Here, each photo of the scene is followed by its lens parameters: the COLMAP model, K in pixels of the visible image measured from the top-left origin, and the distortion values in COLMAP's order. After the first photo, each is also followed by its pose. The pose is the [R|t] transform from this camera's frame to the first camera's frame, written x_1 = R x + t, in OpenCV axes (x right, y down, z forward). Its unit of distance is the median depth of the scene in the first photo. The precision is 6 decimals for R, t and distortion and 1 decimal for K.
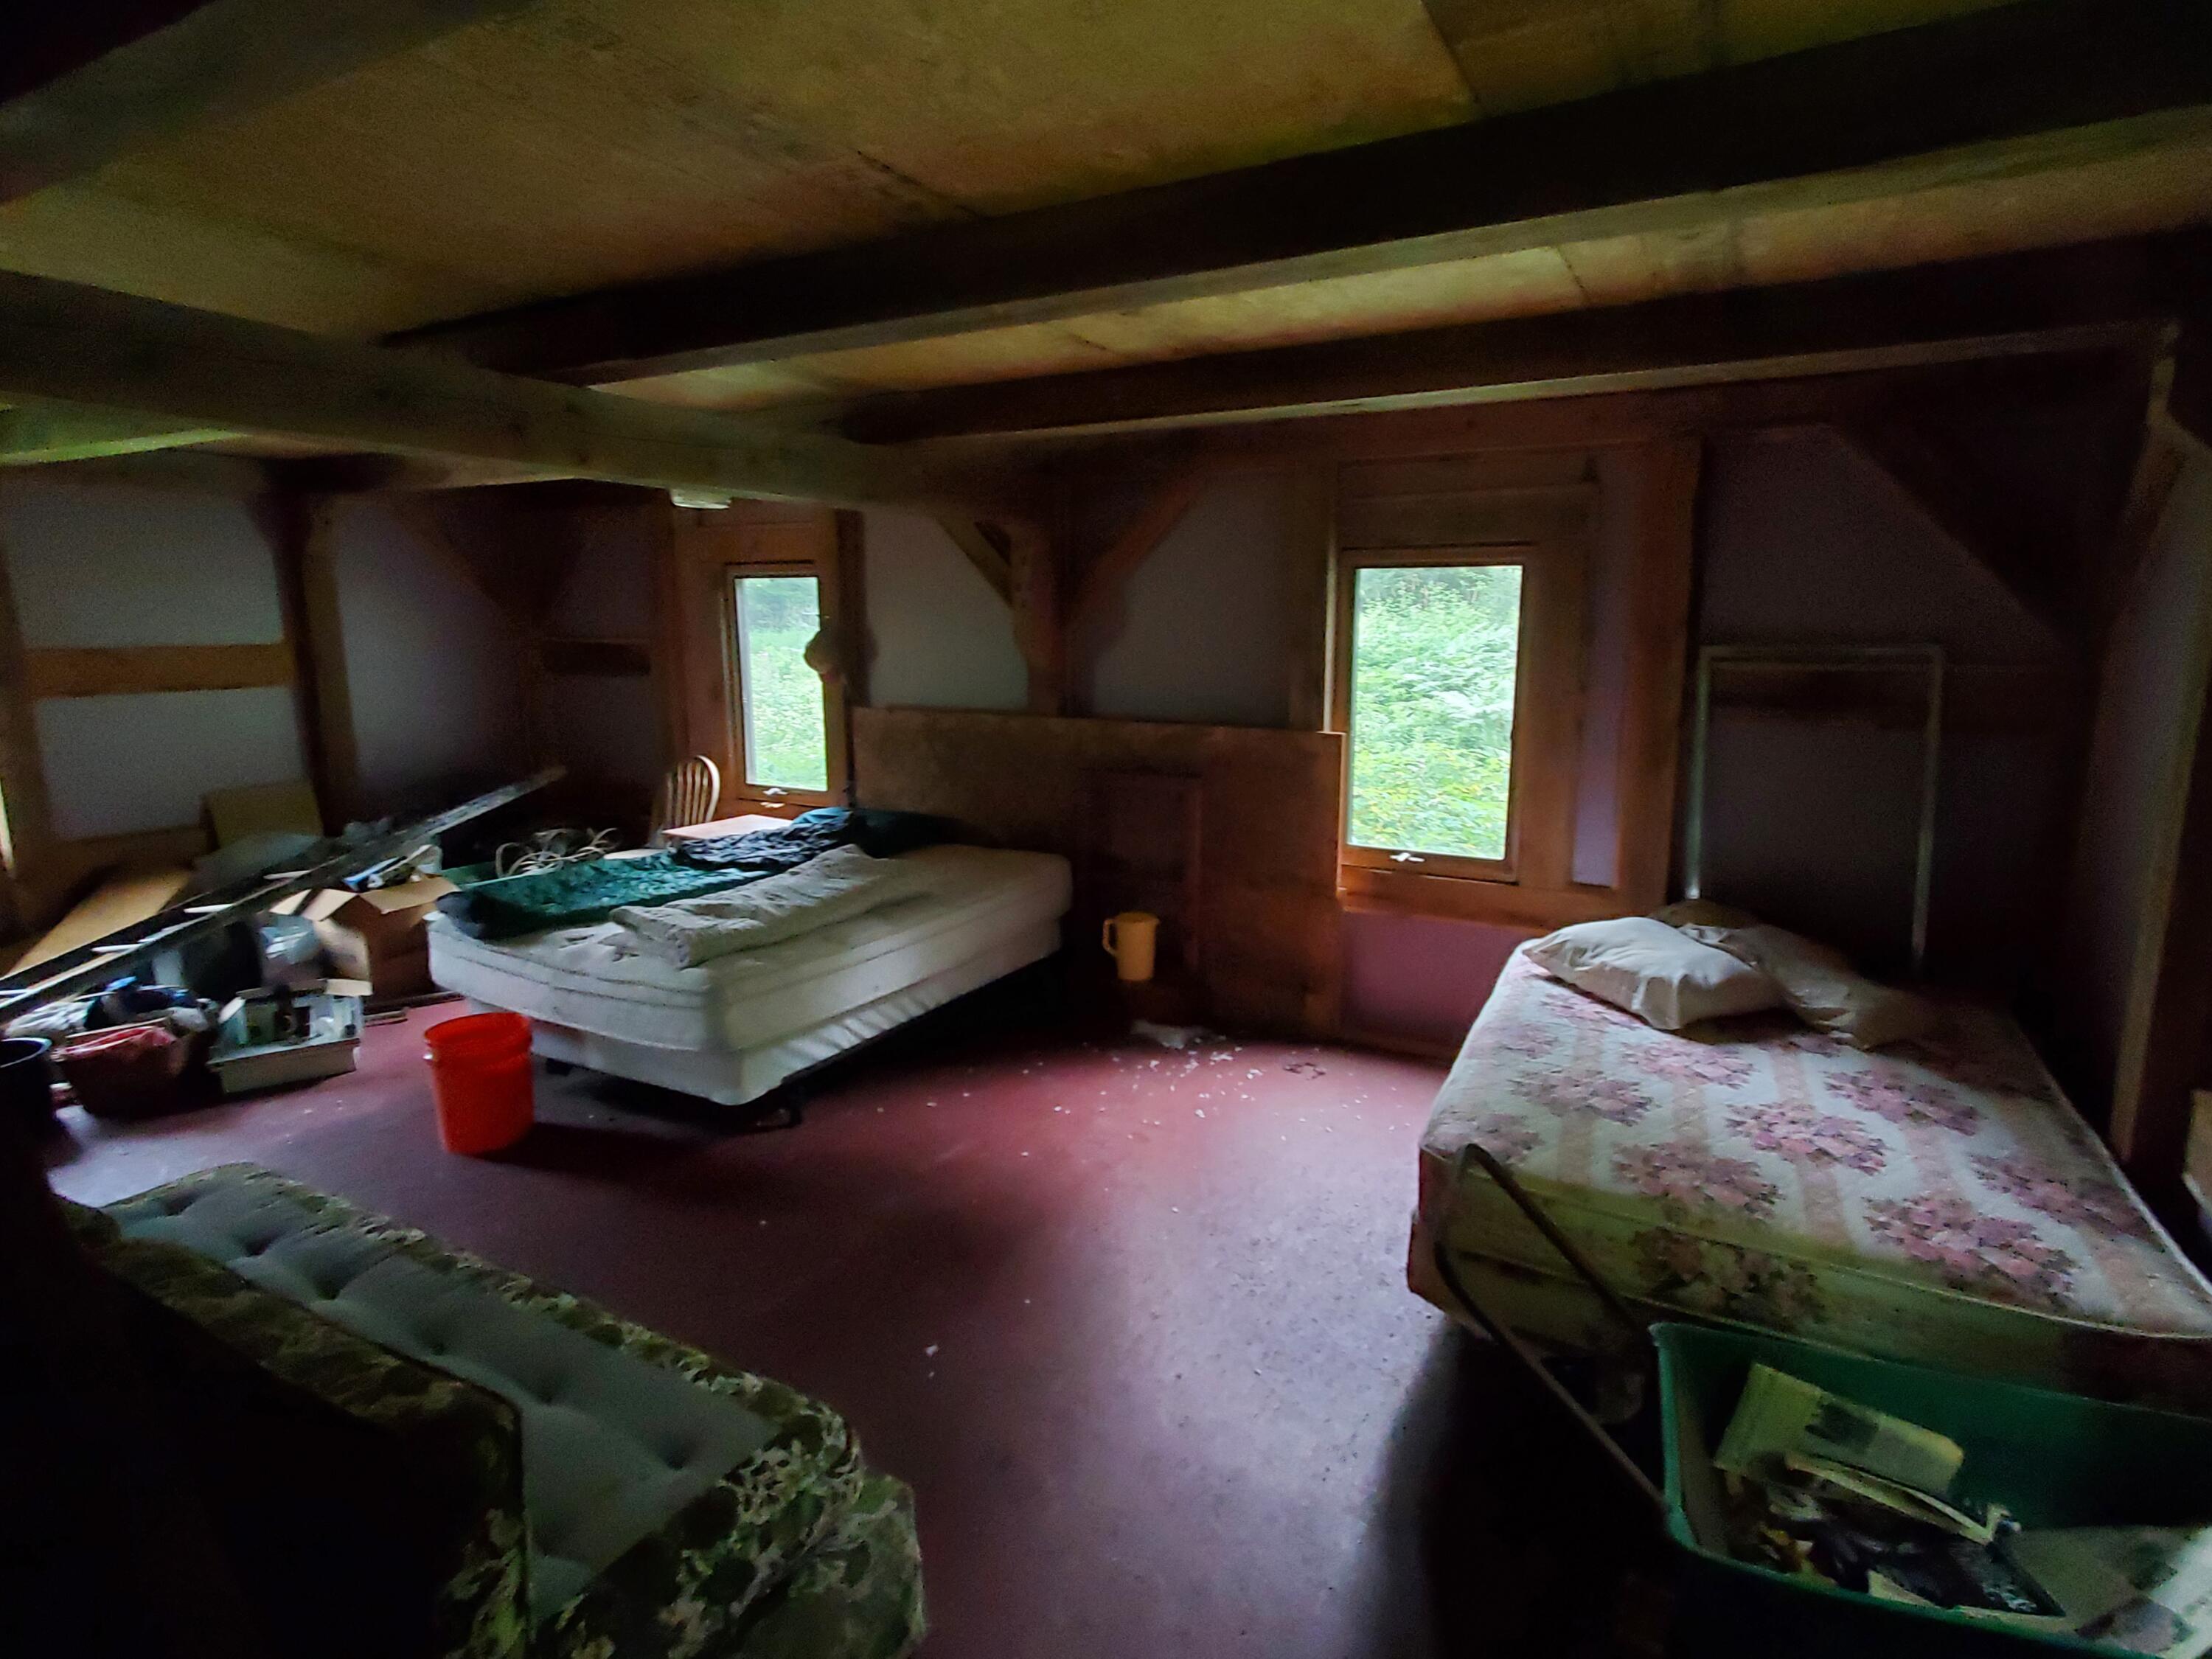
lens RADIAL K [[1144.5, 0, 1111.7], [0, 1144.5, 820.6], [0, 0, 1]] dist [0.000947, 0.009541]
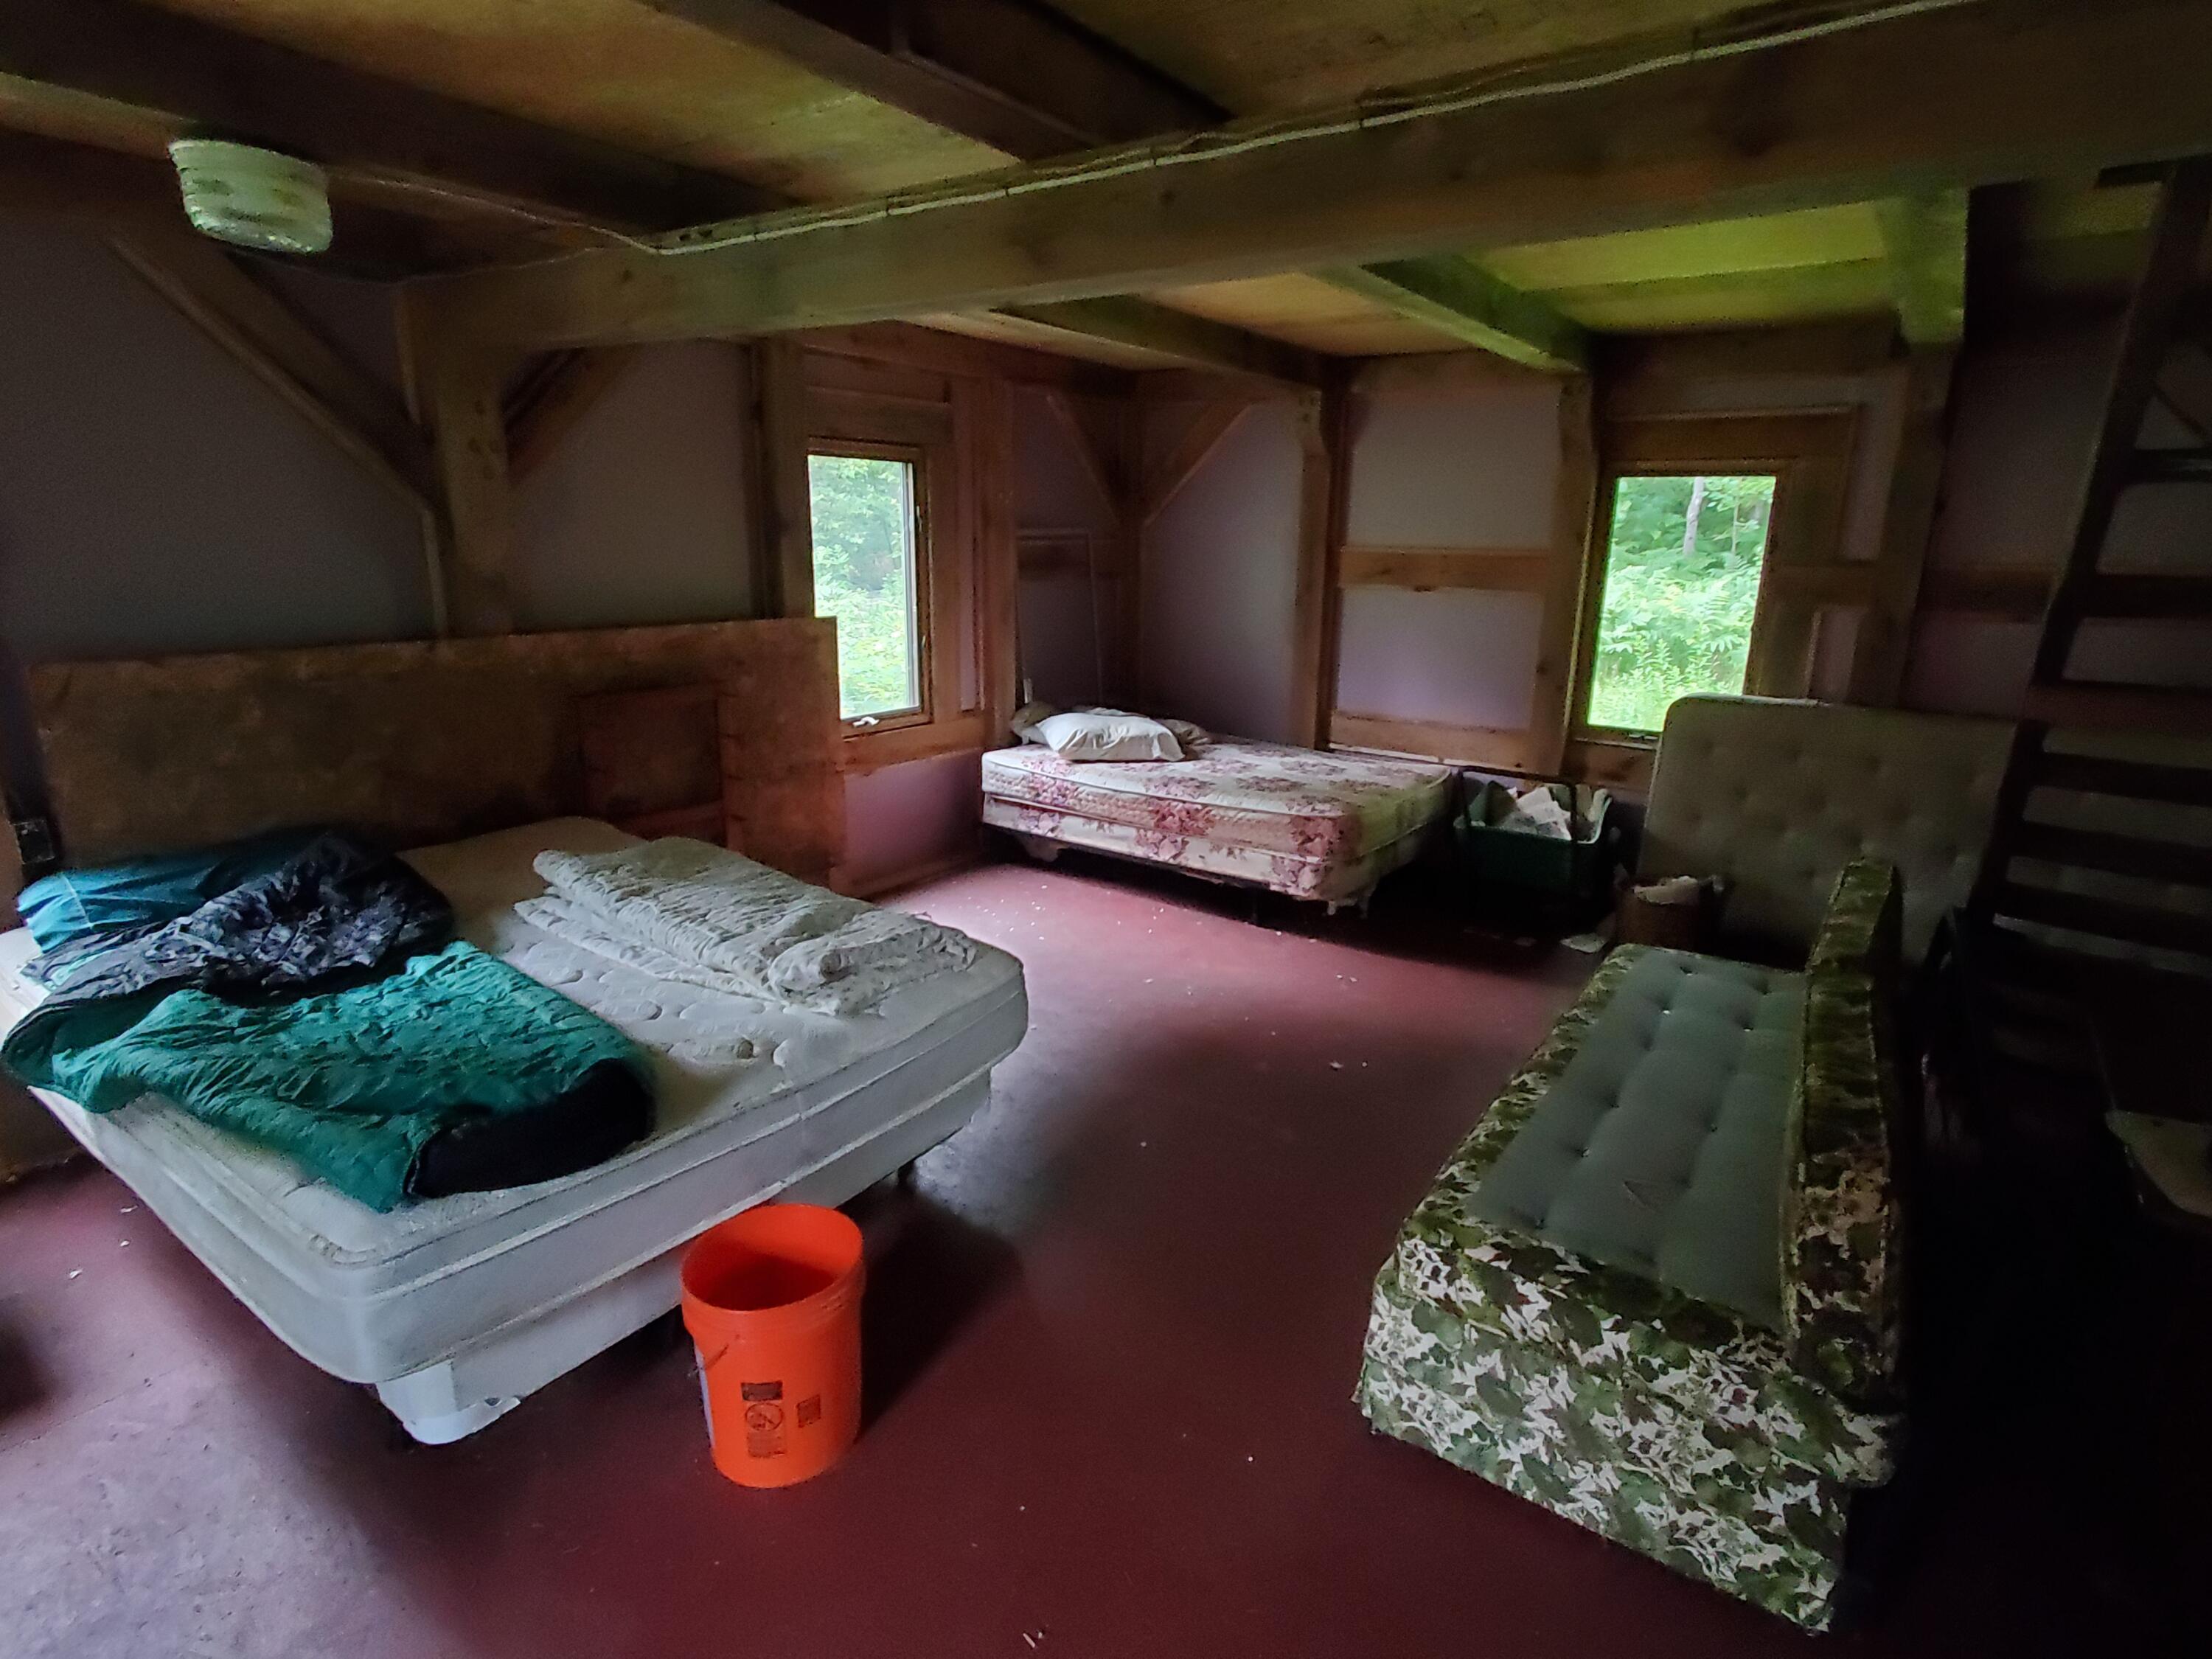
lens RADIAL K [[1144.5, 0, 1101.1], [0, 1144.5, 827.8], [0, 0, 1]] dist [0.000947, 0.009541]
pose [[0.118011, -0.254528, 0.959838, -0.645802], [0.155160, 0.959446, 0.235347, -0.075286], [-0.980815, 0.121155, 0.152717, 0.478781]]
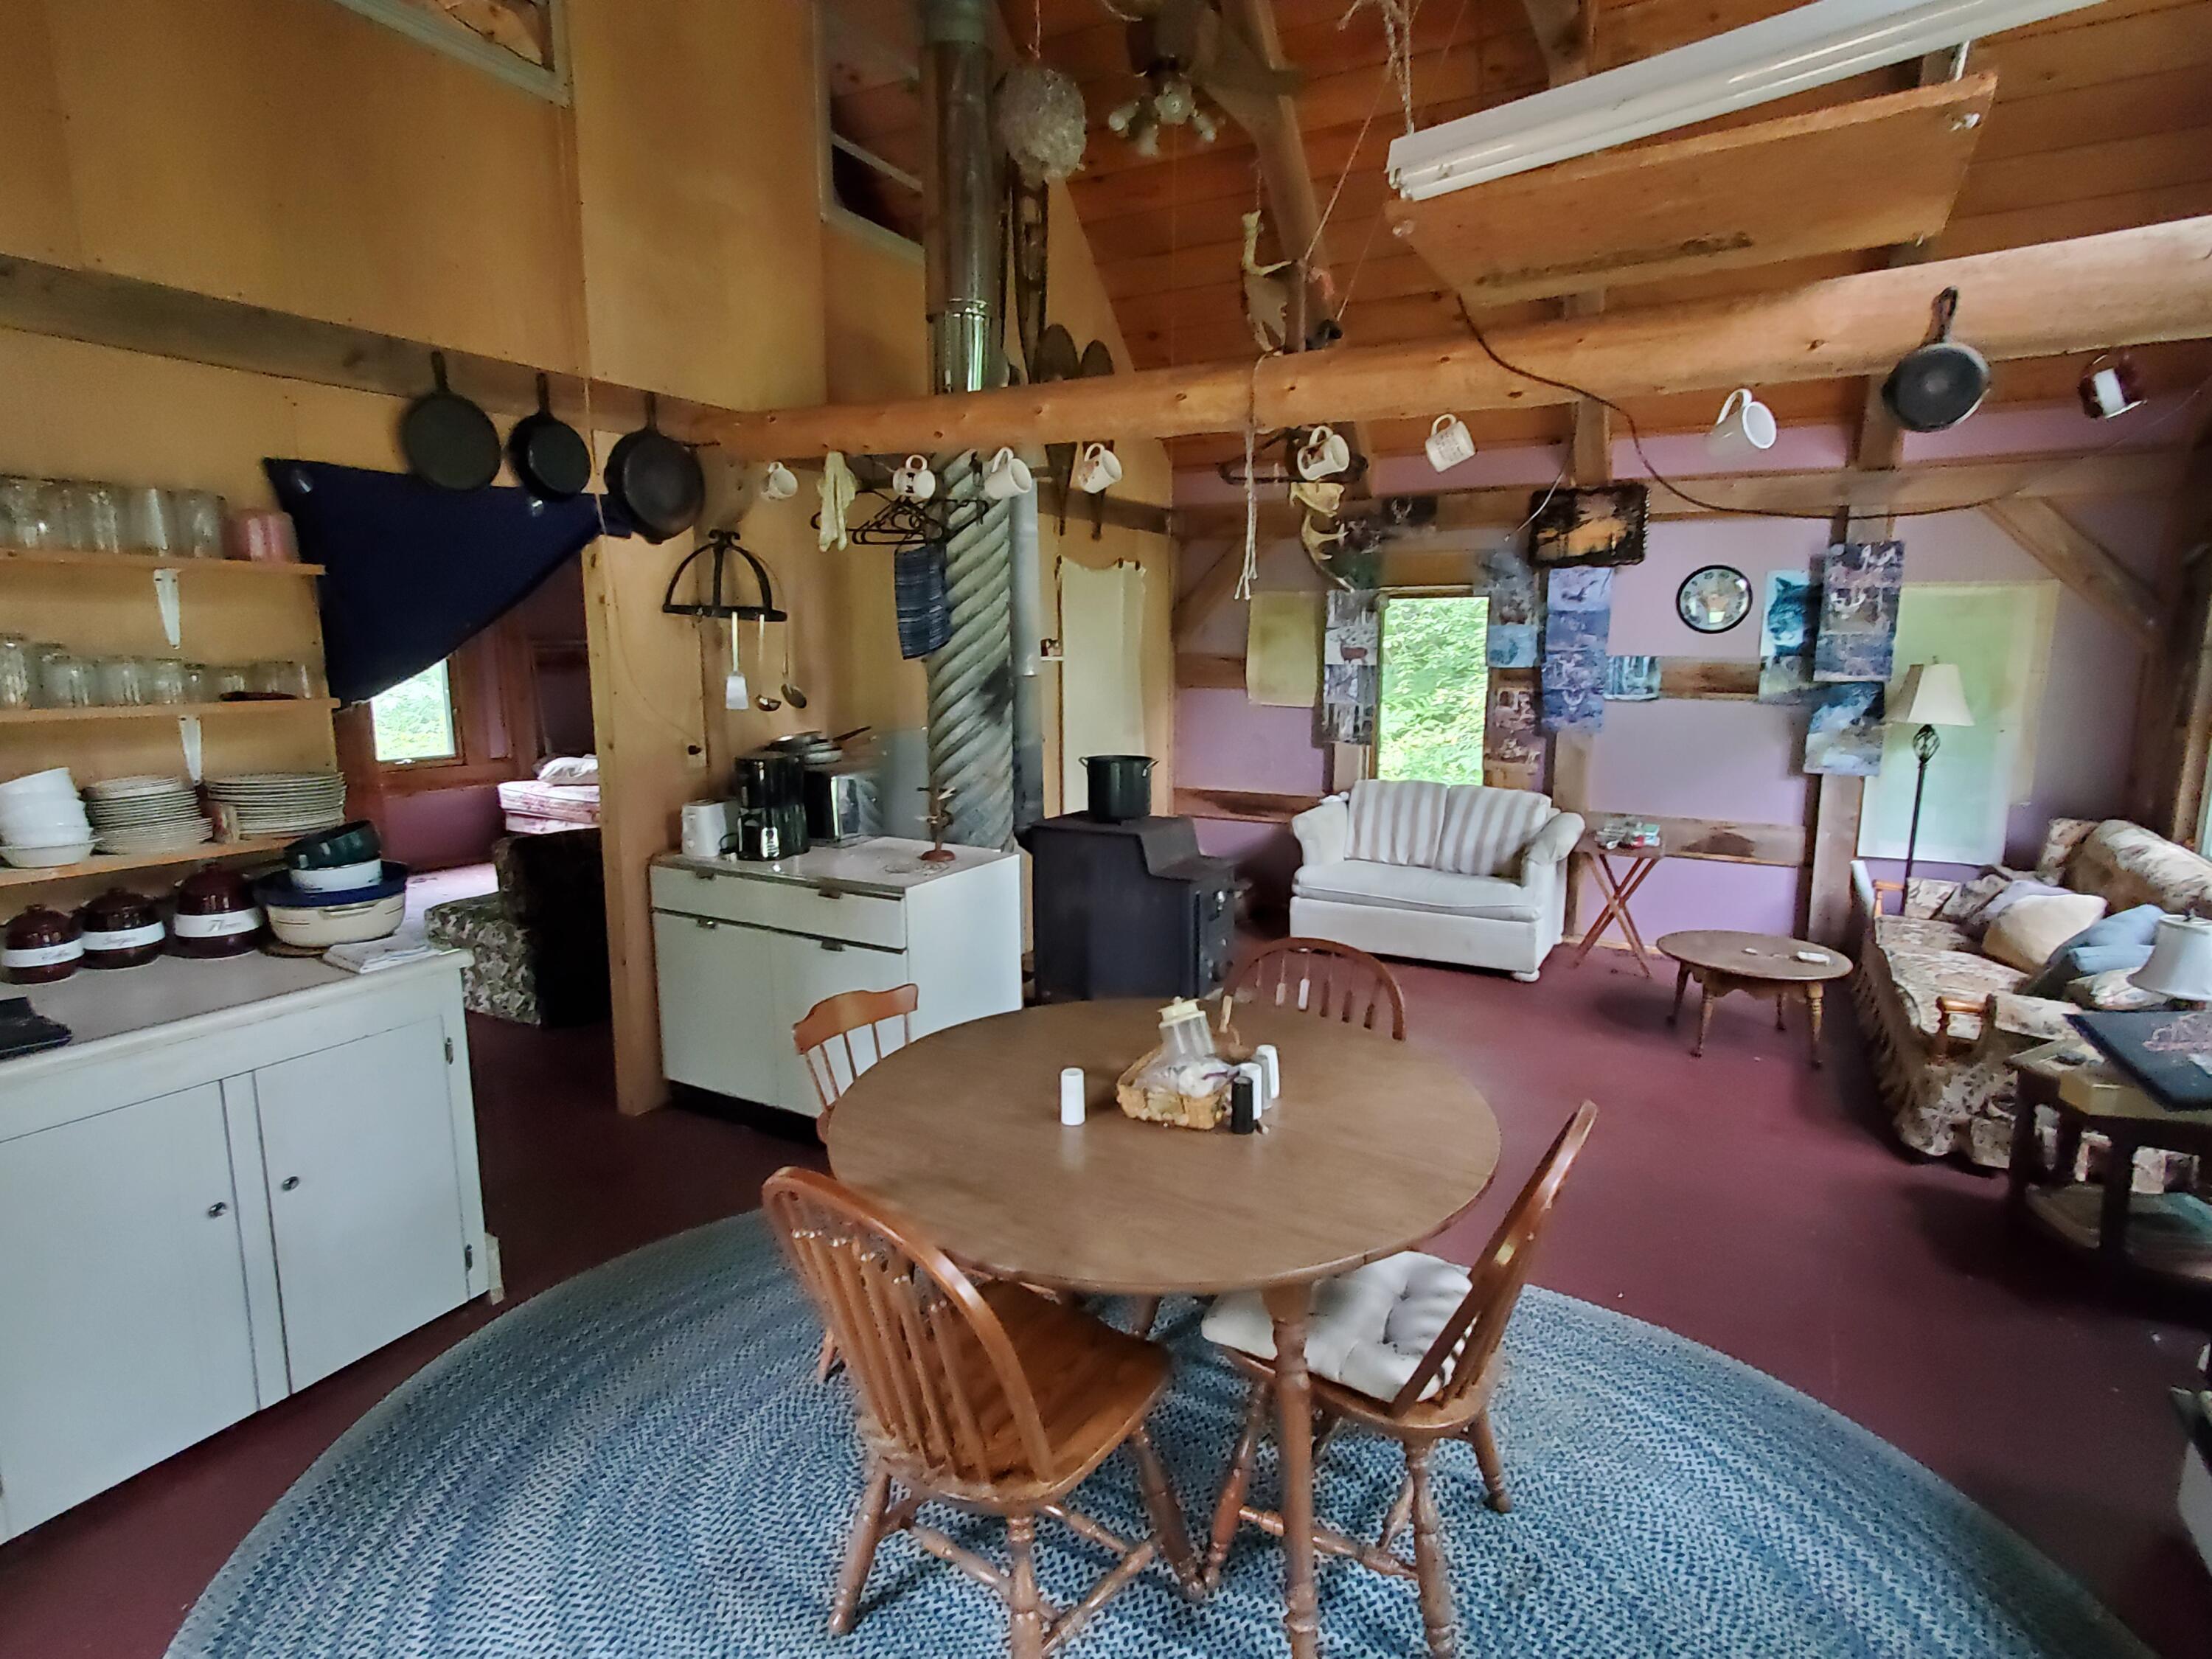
lens RADIAL K [[1144.5, 0, 1125.4], [0, 1144.5, 824.9], [0, 0, 1]] dist [0.000947, 0.009541]
pose [[0.002952, -0.157900, 0.987451, -1.191839], [0.167794, 0.973533, 0.155173, 0.030124], [-0.985818, 0.165231, 0.029368, -0.112149]]
